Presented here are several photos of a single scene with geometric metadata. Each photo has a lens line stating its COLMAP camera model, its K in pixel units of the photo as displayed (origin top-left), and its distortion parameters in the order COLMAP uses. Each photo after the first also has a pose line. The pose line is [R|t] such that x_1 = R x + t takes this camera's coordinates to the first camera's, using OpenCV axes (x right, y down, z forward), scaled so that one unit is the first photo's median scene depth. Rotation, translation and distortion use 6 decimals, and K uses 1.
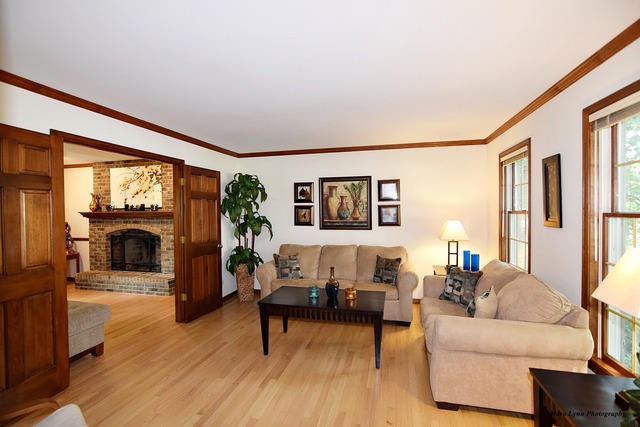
lens RADIAL K [[310.3, 0, 318.0], [0, 310.3, 215.1], [0, 0, 1]] dist [-0.002815, -0.000062]
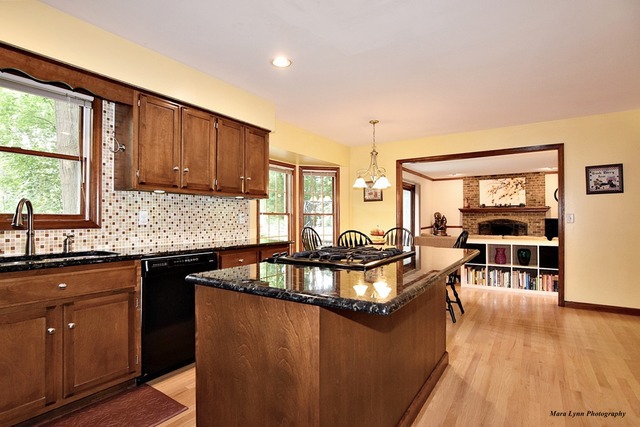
lens RADIAL K [[310.3, 0, 321.6], [0, 310.3, 213.0], [0, 0, 1]] dist [-0.002815, -0.000062]
pose [[0.936908, 0.003483, -0.349559, -0.882647], [-0.009190, 0.999850, -0.014669, 0.043142], [0.349456, 0.016956, 0.936799, -0.739692]]
